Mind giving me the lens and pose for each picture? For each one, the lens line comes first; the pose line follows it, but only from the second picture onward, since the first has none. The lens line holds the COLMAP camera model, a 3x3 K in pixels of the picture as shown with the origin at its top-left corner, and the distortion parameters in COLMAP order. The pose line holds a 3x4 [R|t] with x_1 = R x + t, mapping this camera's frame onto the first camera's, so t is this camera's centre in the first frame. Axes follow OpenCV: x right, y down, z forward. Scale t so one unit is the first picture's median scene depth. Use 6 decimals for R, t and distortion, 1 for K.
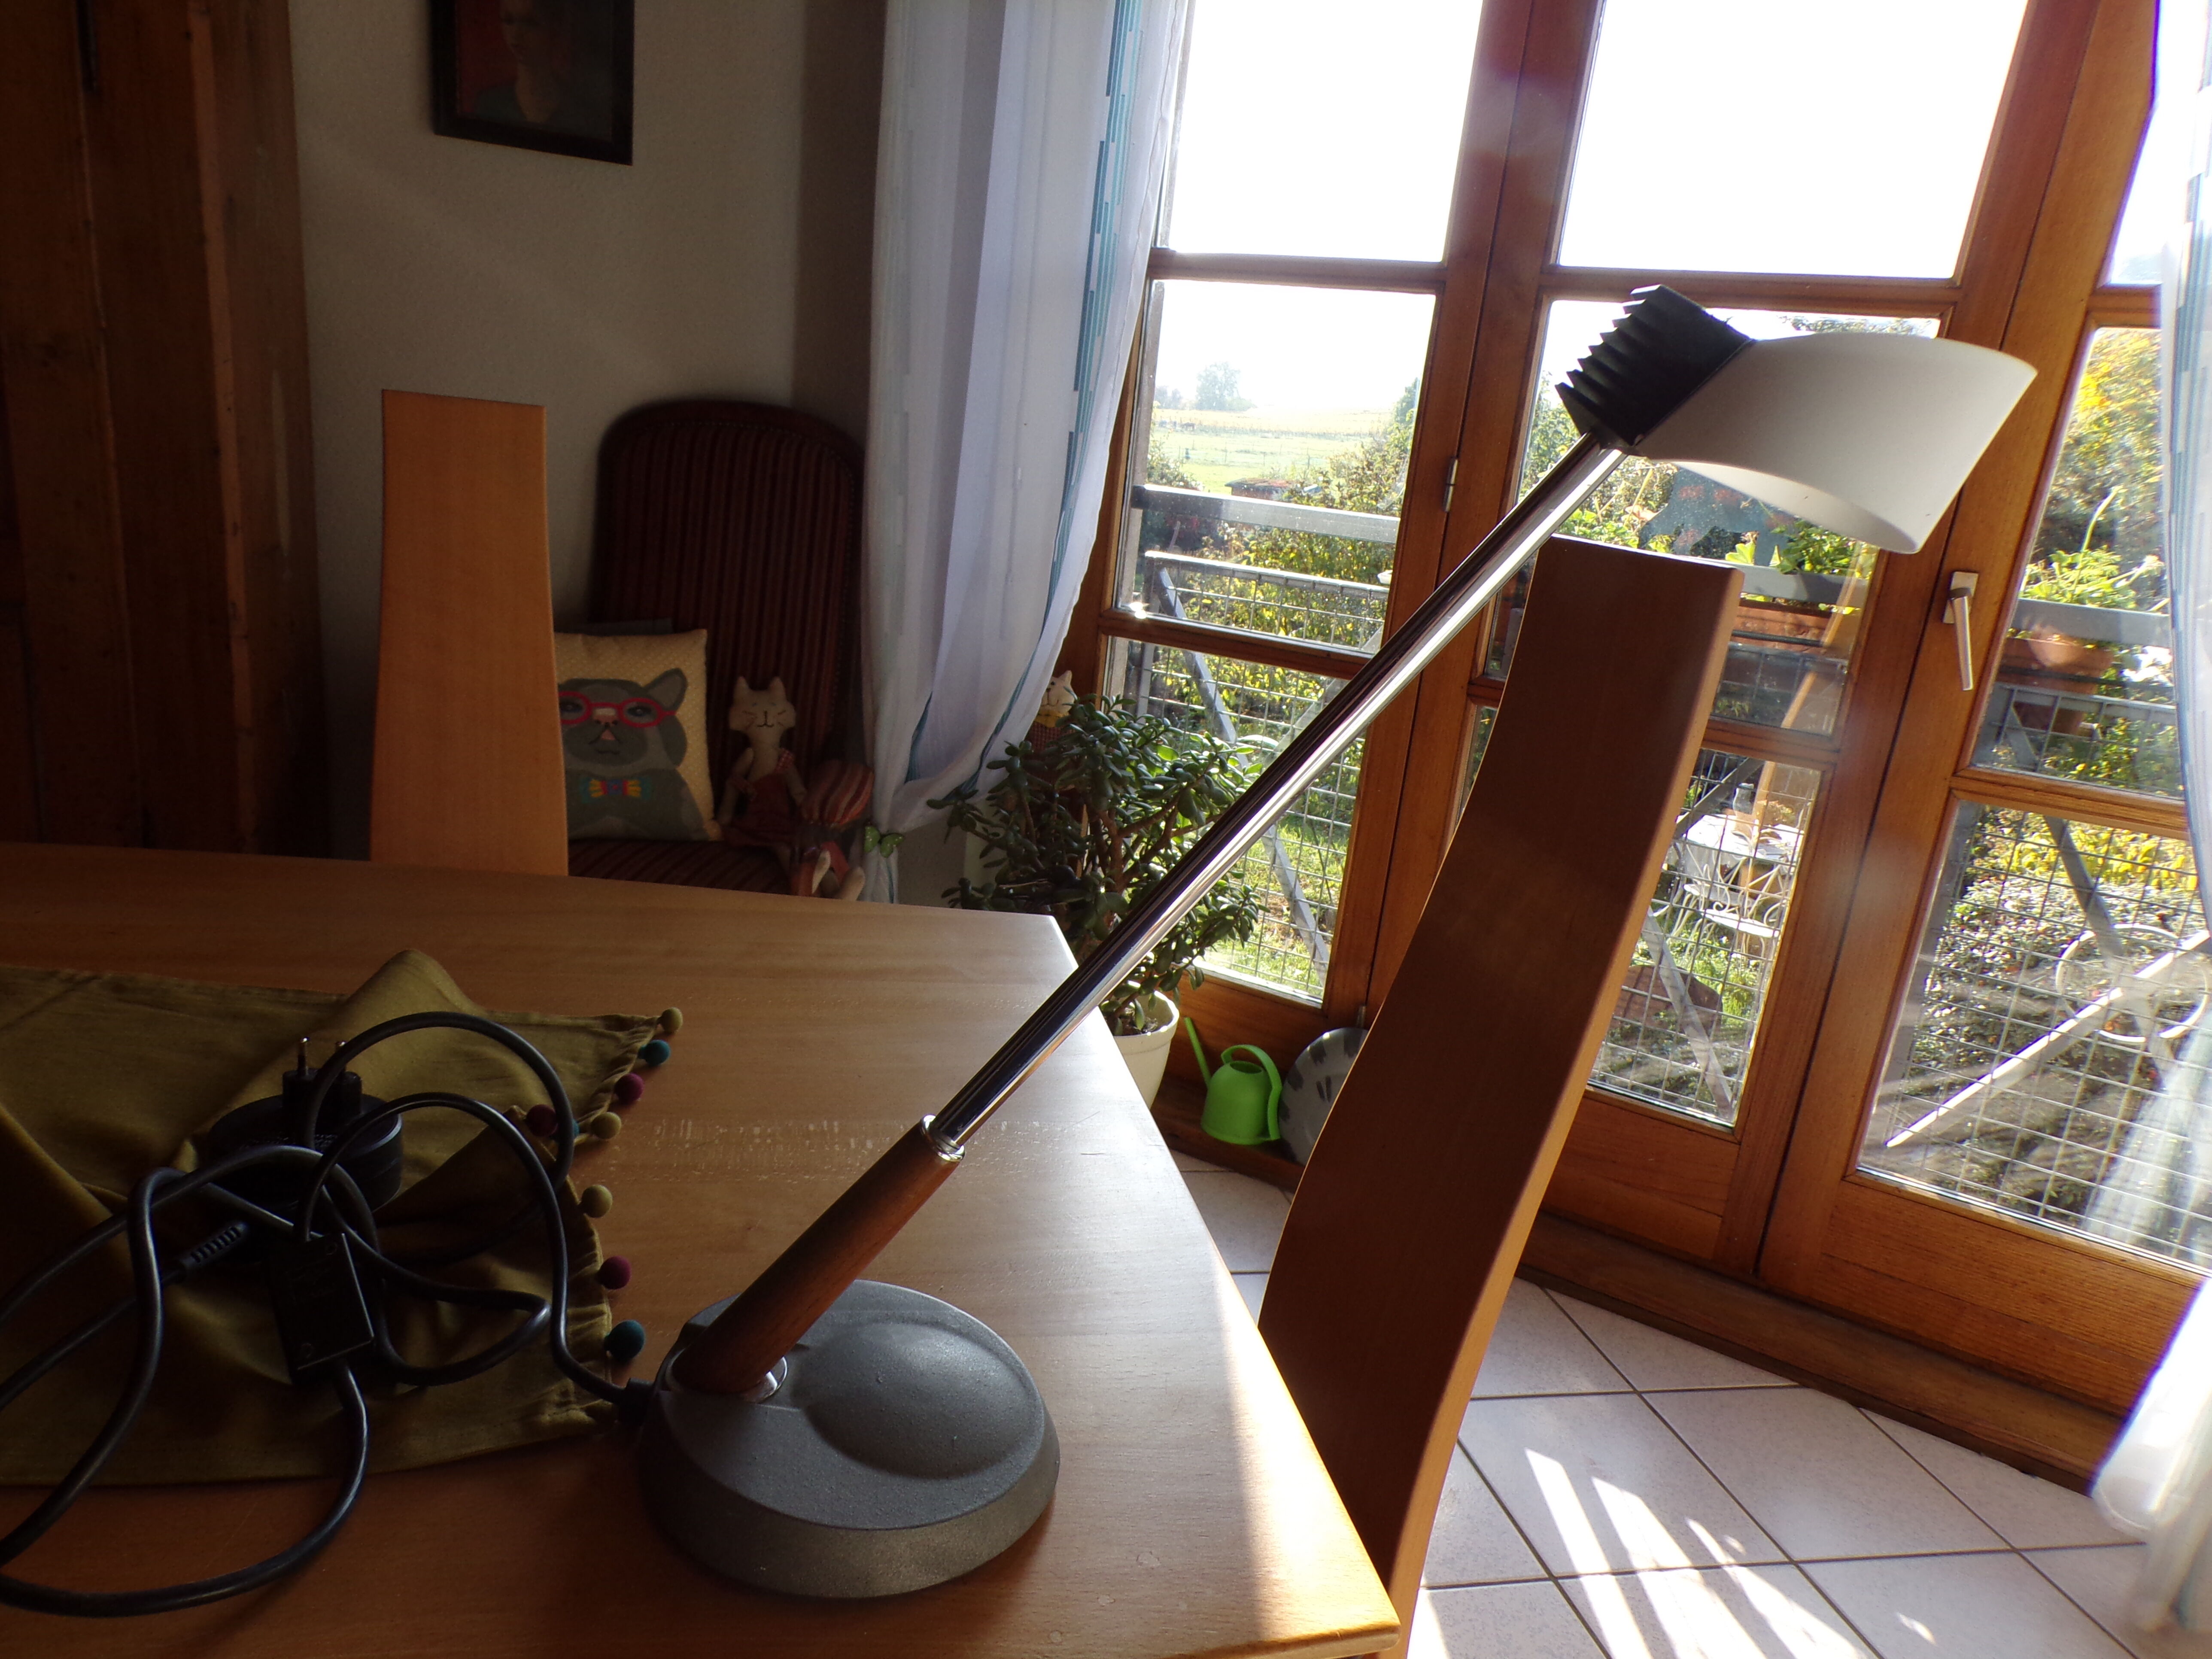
lens RADIAL K [[1509.8, 0, 1106.0], [0, 1509.8, 829.5], [0, 0, 1]] dist [0.002636, 0.001881]
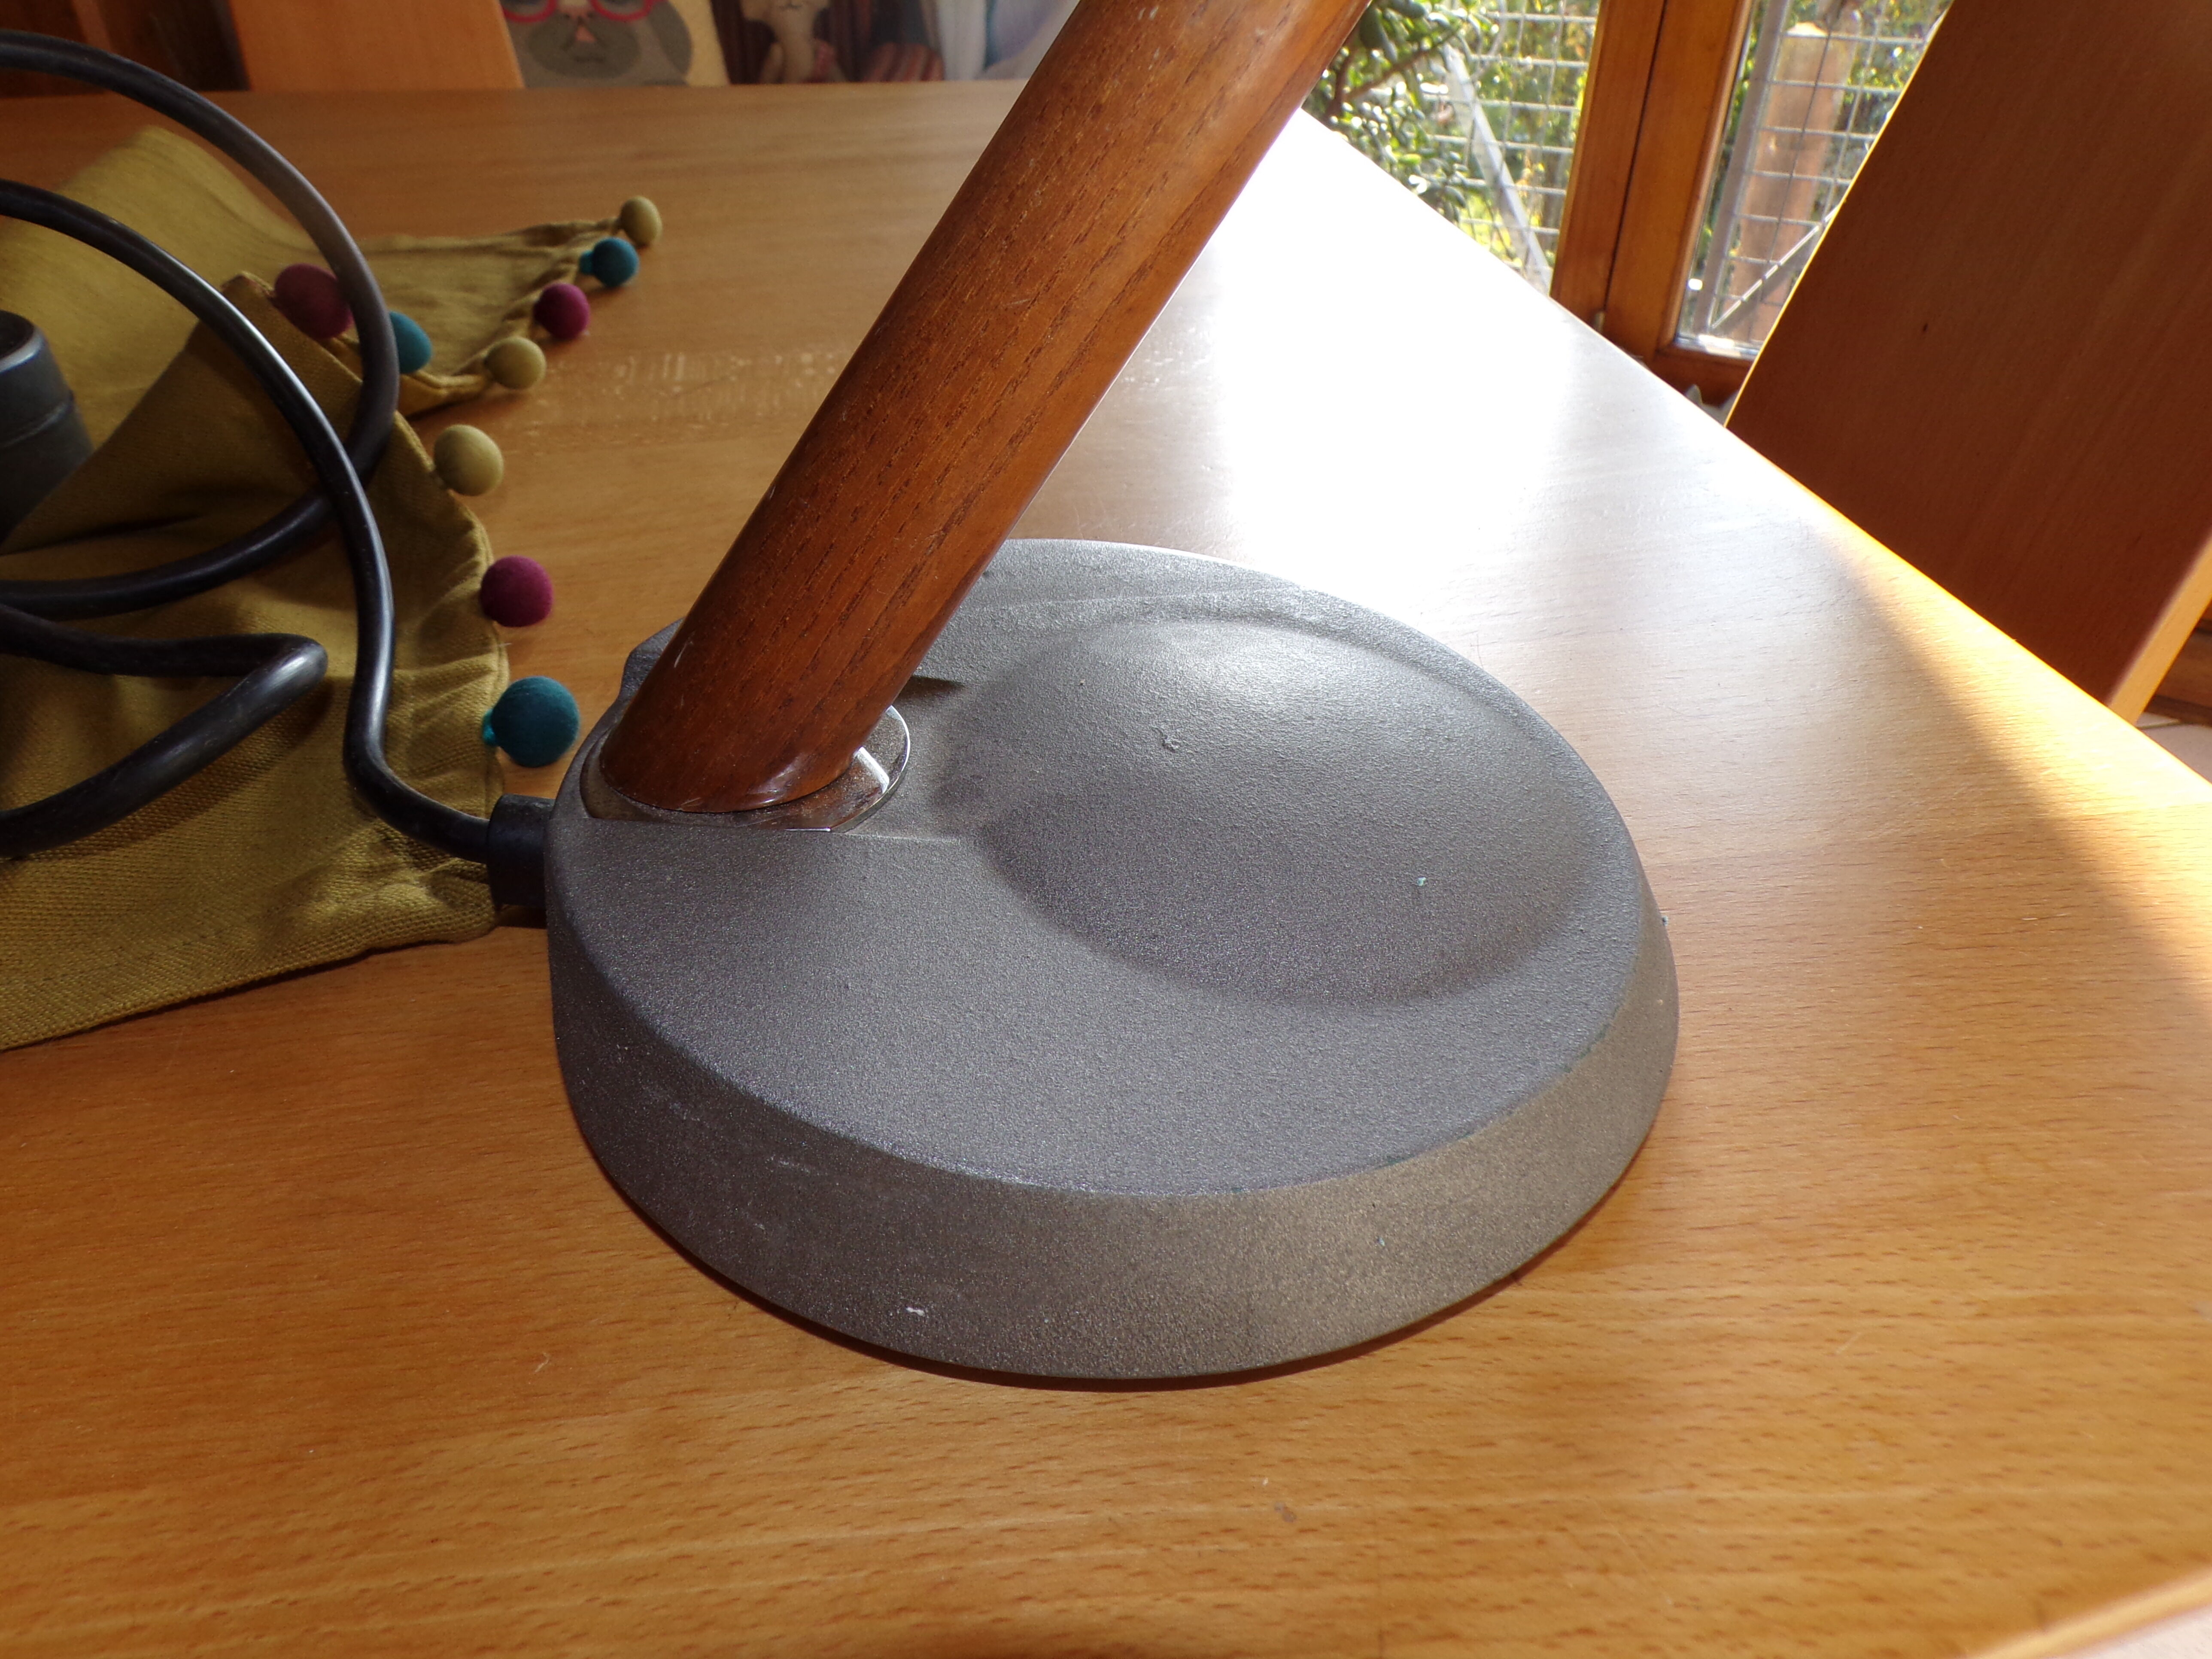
lens RADIAL K [[1538.5, 0, 1106.0], [0, 1538.5, 829.5], [0, 0, 1]] dist [0.070632, 0.000425]
pose [[0.992288, -0.078910, -0.095587, -0.090561], [0.107896, 0.929476, 0.352750, 0.174234], [0.061011, -0.360343, 0.930823, 0.449805]]
